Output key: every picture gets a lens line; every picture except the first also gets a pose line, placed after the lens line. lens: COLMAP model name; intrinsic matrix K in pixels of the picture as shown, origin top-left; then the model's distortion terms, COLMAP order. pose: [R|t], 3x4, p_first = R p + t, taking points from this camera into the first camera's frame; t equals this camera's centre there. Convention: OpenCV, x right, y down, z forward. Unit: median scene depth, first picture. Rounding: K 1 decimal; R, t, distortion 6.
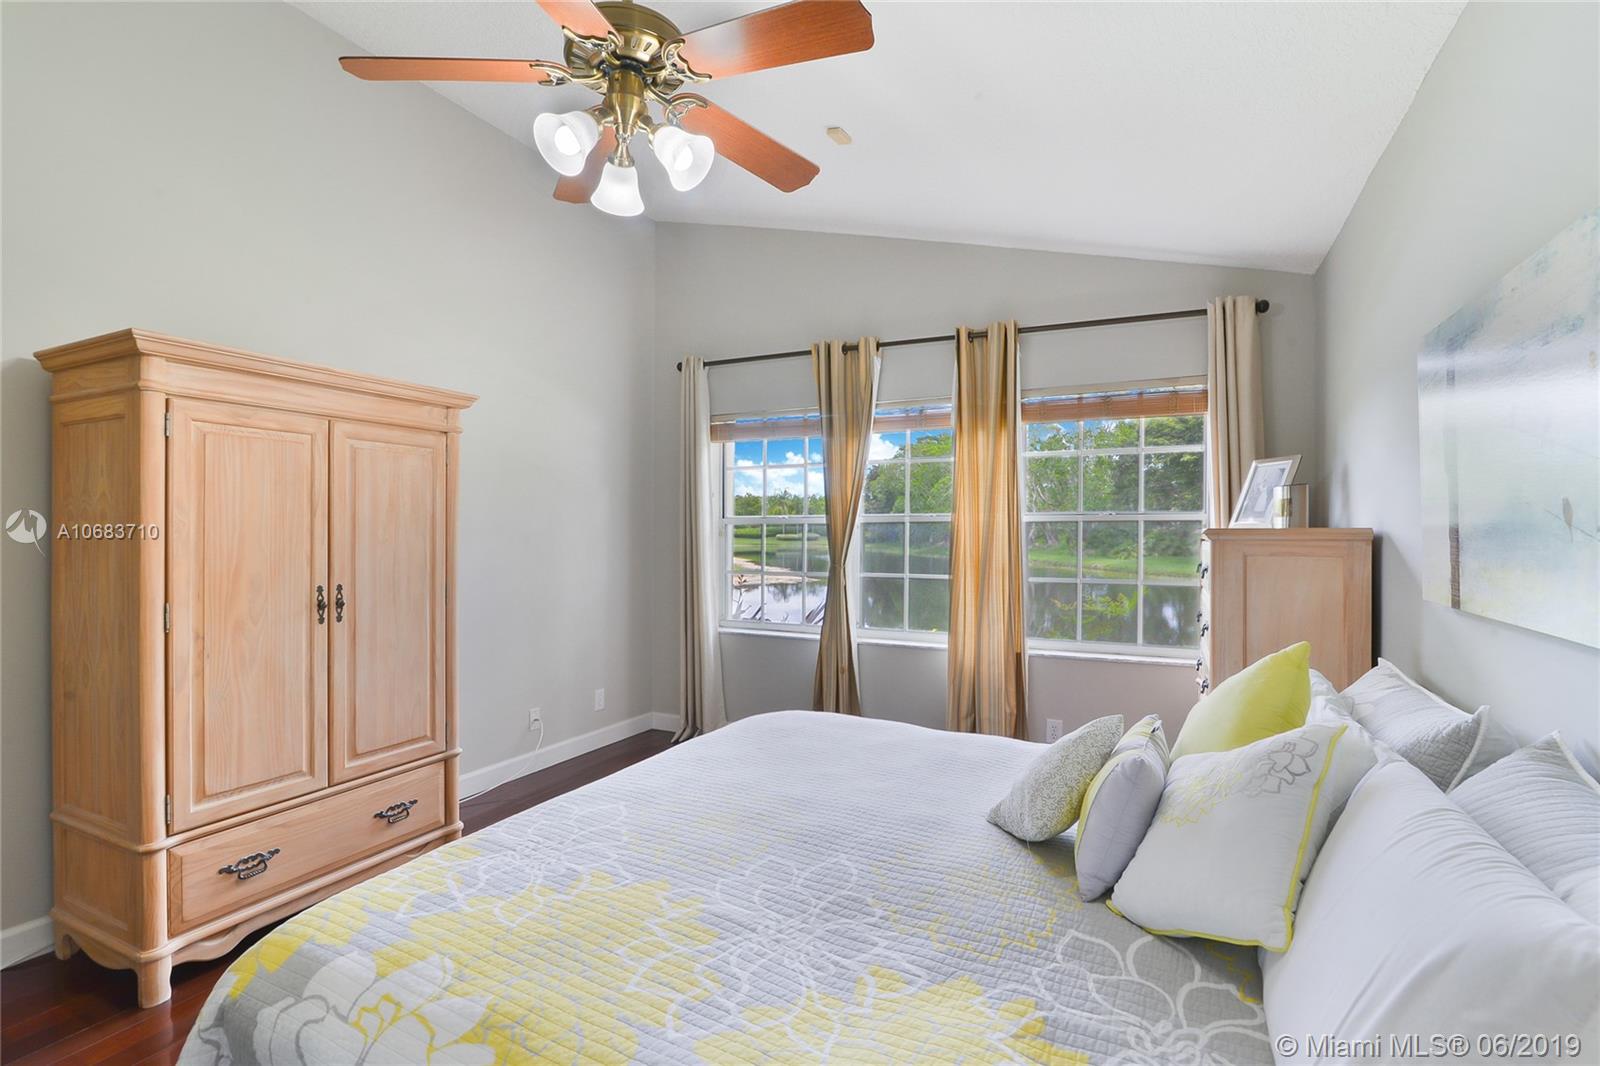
lens RADIAL K [[734.5, 0, 800.0], [0, 734.5, 533.0], [0, 0, 1]] dist [-0.016889, -0.000874]
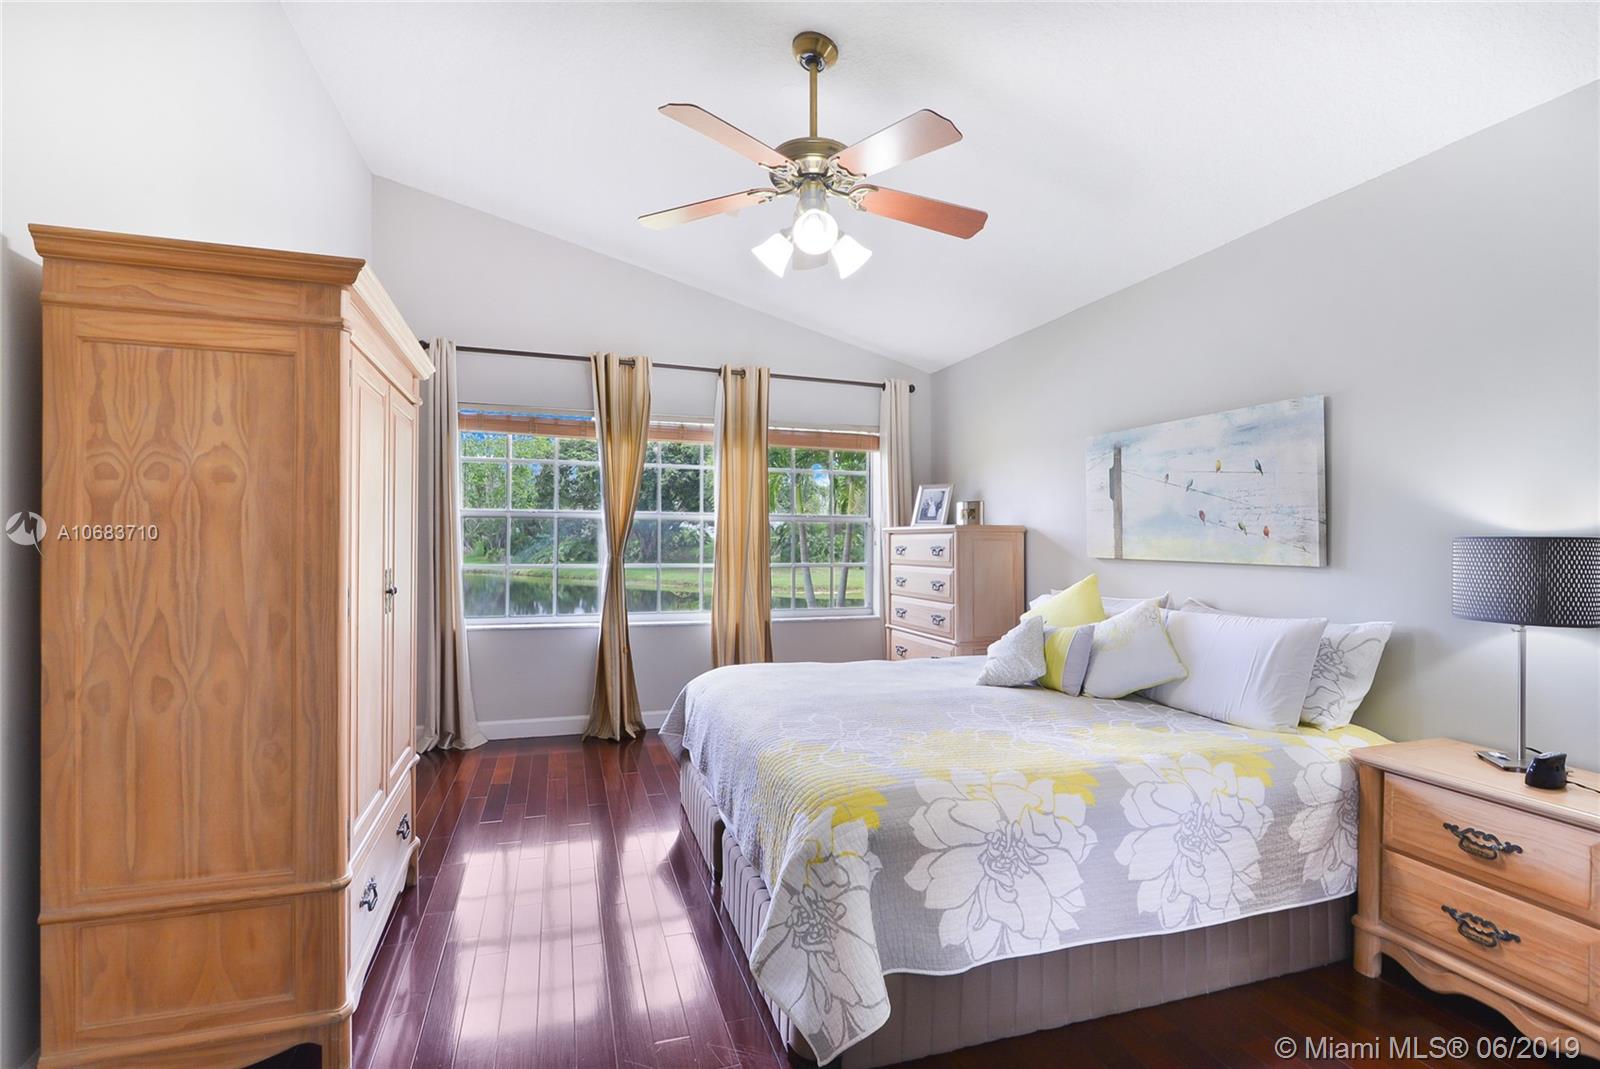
lens RADIAL K [[734.5, 0, 800.0], [0, 734.5, 534.5], [0, 0, 1]] dist [-0.016889, -0.000874]
pose [[0.717968, 0.009879, 0.696006, -0.573706], [-0.004565, 0.999945, -0.009484, 0.021938], [-0.696061, 0.003631, 0.717973, 0.015293]]
